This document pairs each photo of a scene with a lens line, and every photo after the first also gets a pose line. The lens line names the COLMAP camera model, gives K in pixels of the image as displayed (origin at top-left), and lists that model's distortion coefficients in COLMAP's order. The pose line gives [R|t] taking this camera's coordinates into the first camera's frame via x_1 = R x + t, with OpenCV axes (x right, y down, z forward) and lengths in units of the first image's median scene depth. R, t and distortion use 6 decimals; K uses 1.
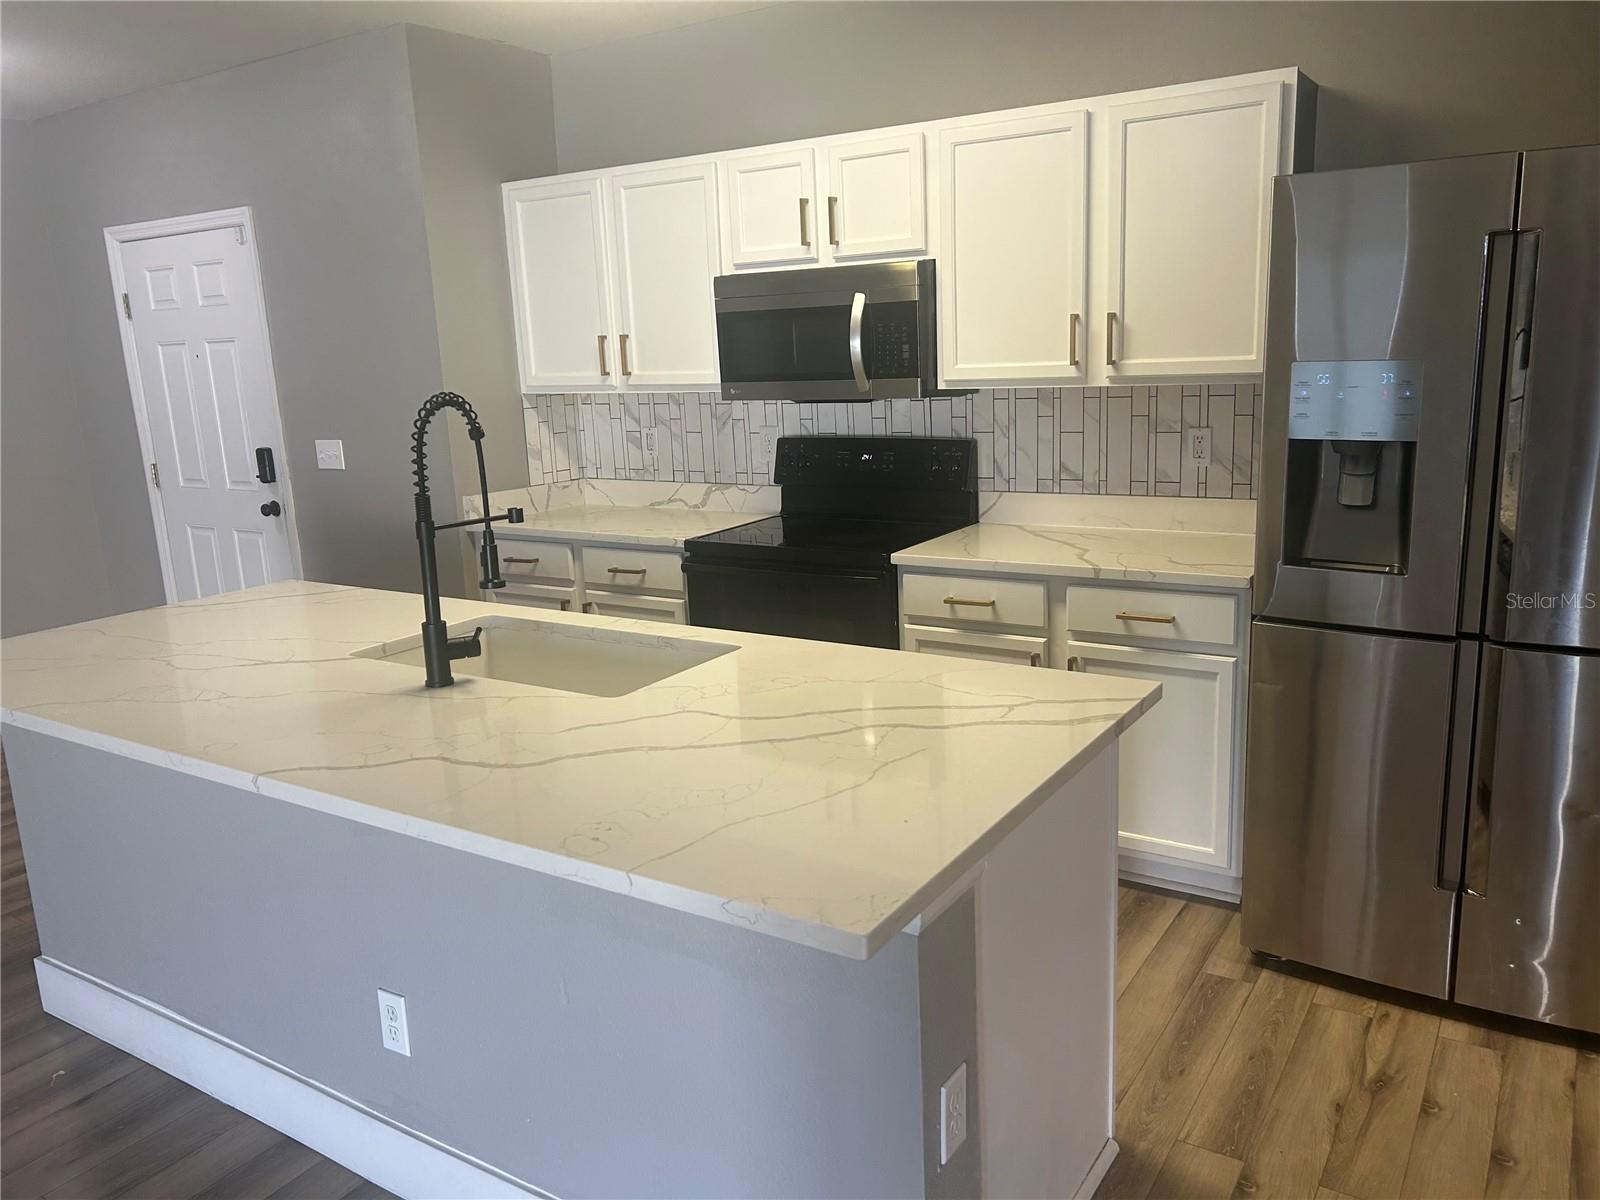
lens RADIAL K [[1208.9, 0, 799.5], [0, 1208.9, 602.5], [0, 0, 1]] dist [0.070151, -0.084199]
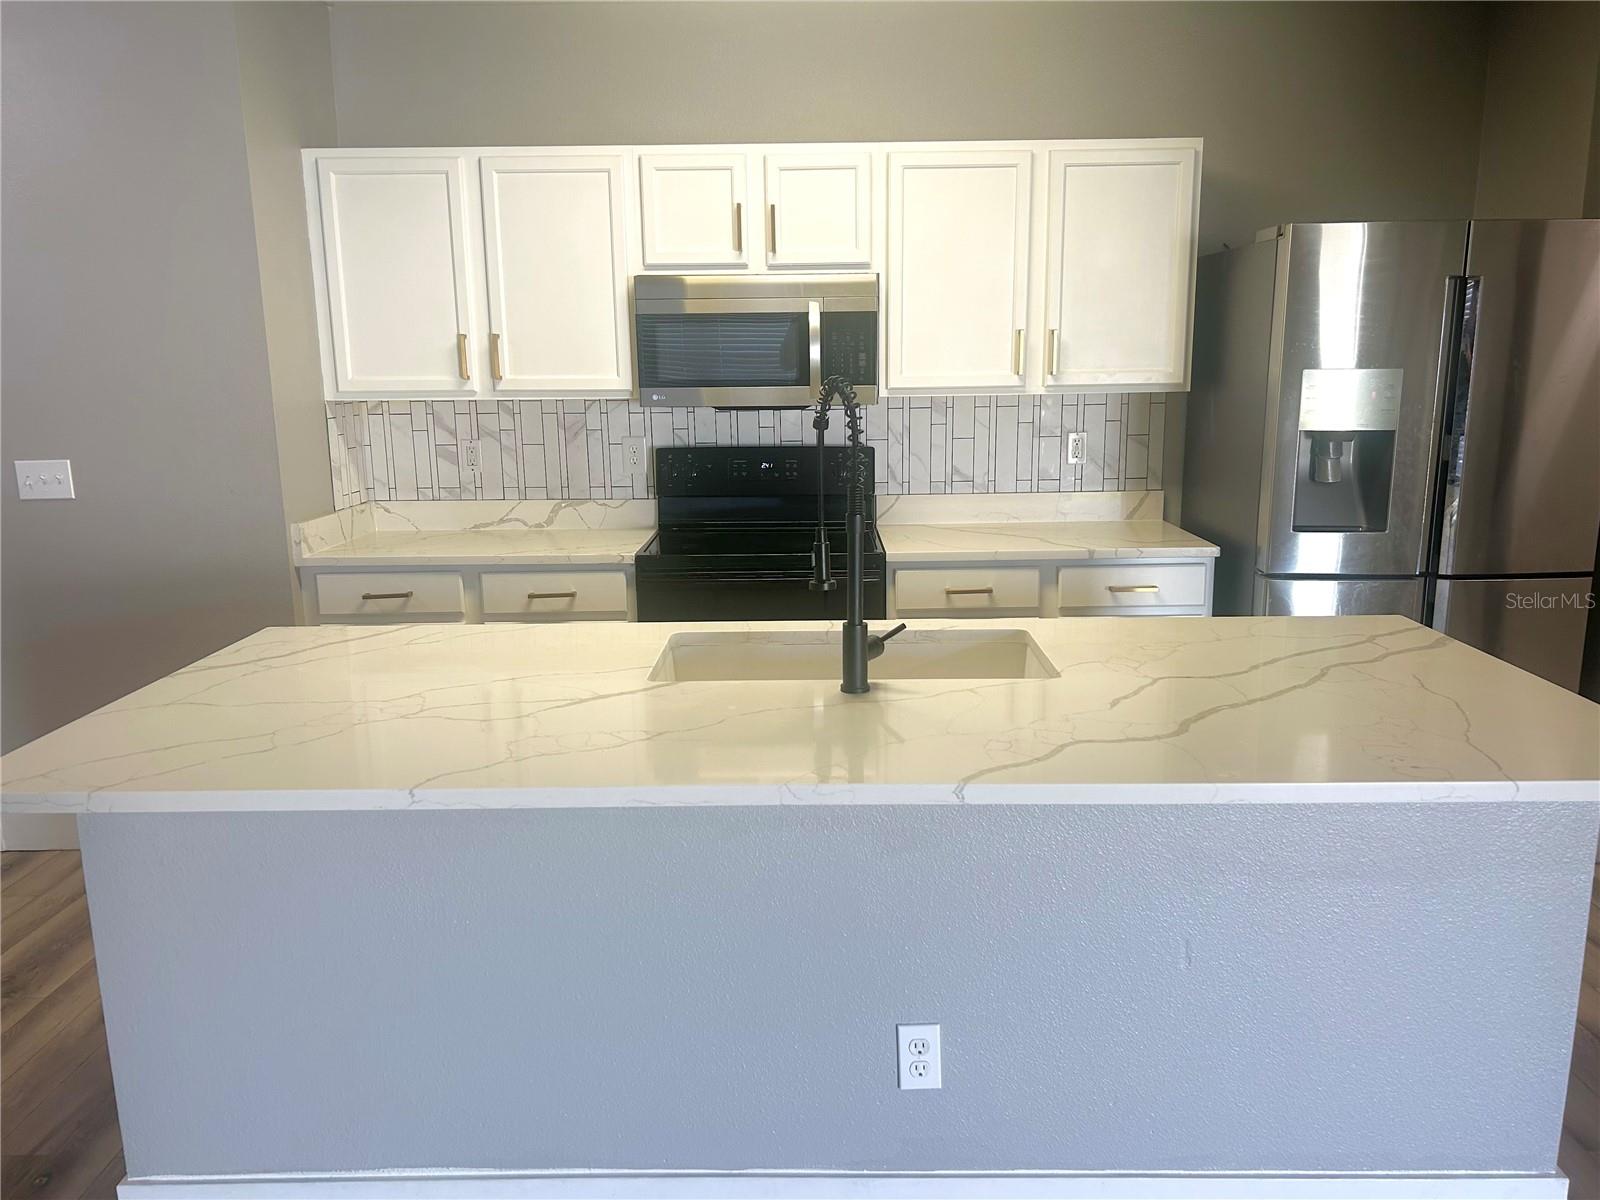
lens RADIAL K [[1208.9, 0, 809.4], [0, 1208.9, 605.3], [0, 0, 1]] dist [0.070151, -0.084199]
pose [[0.842160, -0.077073, 0.533692, -0.477858], [0.092115, 0.995747, -0.001555, 0.000584], [-0.531302, 0.050471, 0.845678, 0.141815]]
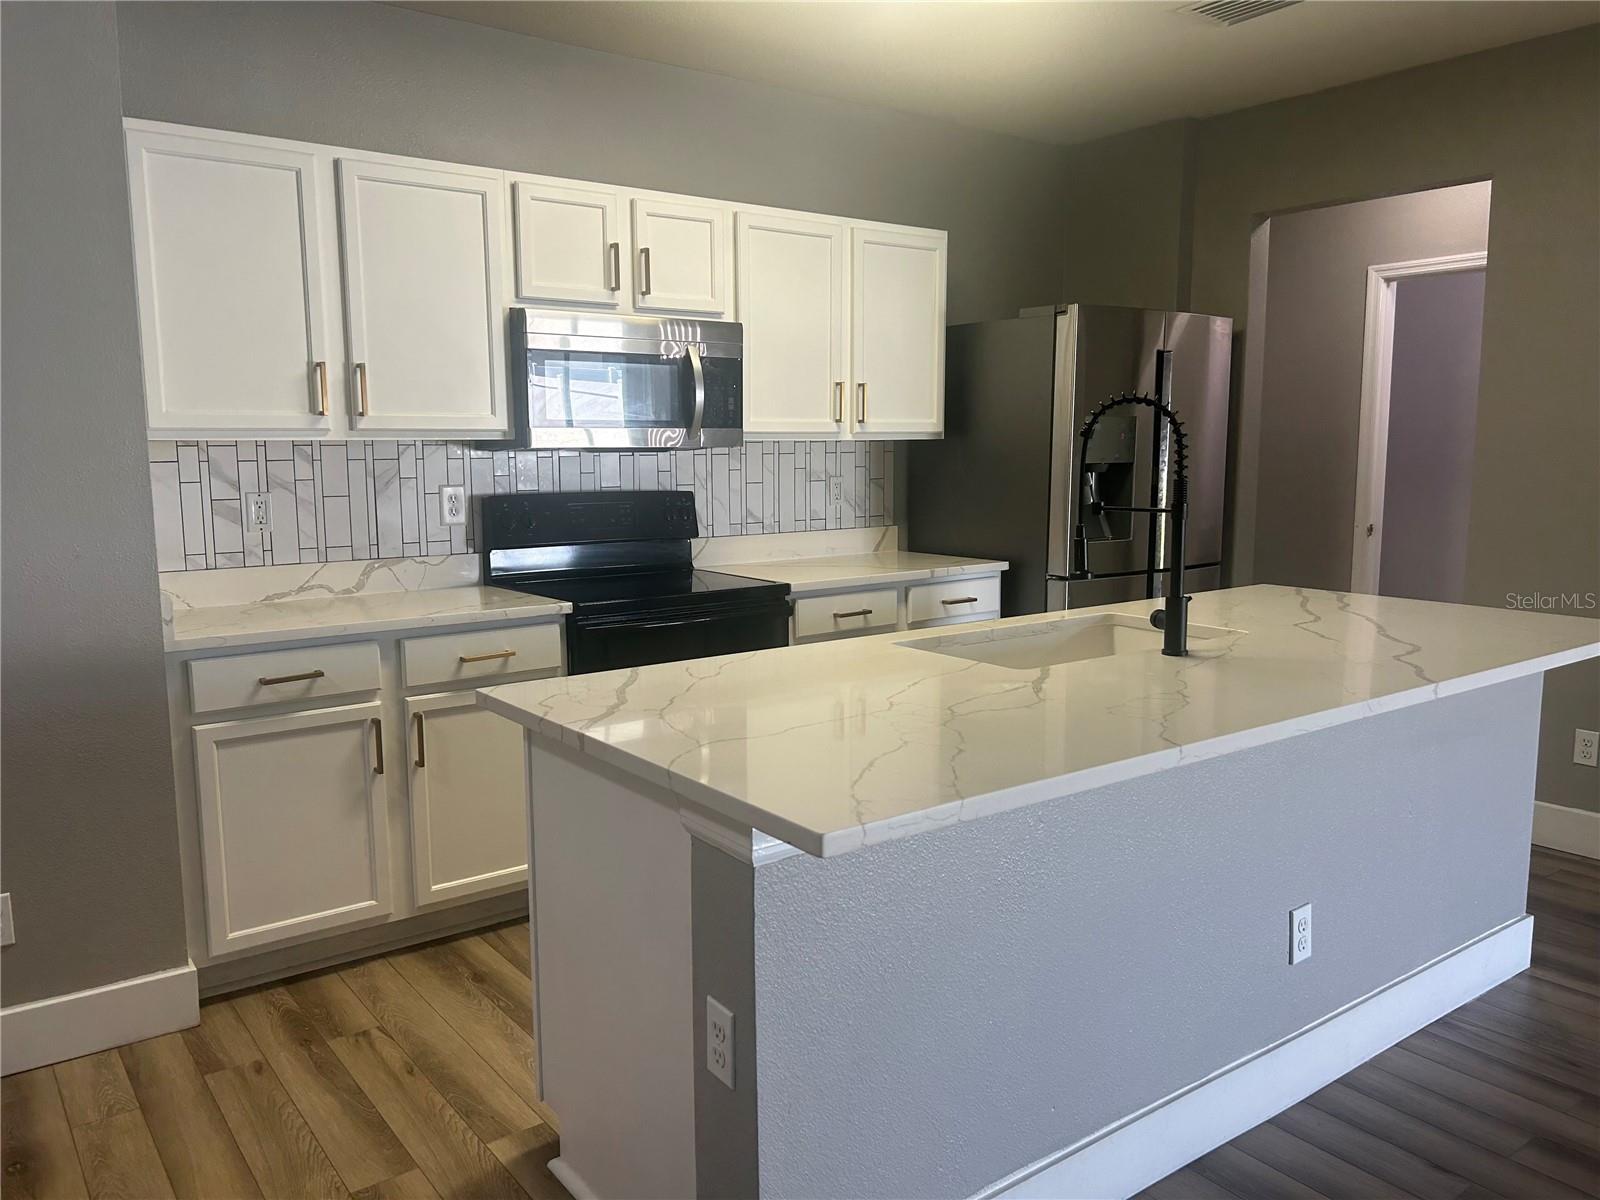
lens RADIAL K [[1208.9, 0, 811.6], [0, 1208.9, 608.0], [0, 0, 1]] dist [0.070151, -0.084199]
pose [[0.336817, -0.089632, 0.937294, -0.841031], [0.192077, 0.981067, 0.024795, -0.037333], [-0.921771, 0.171681, 0.347656, 0.539030]]
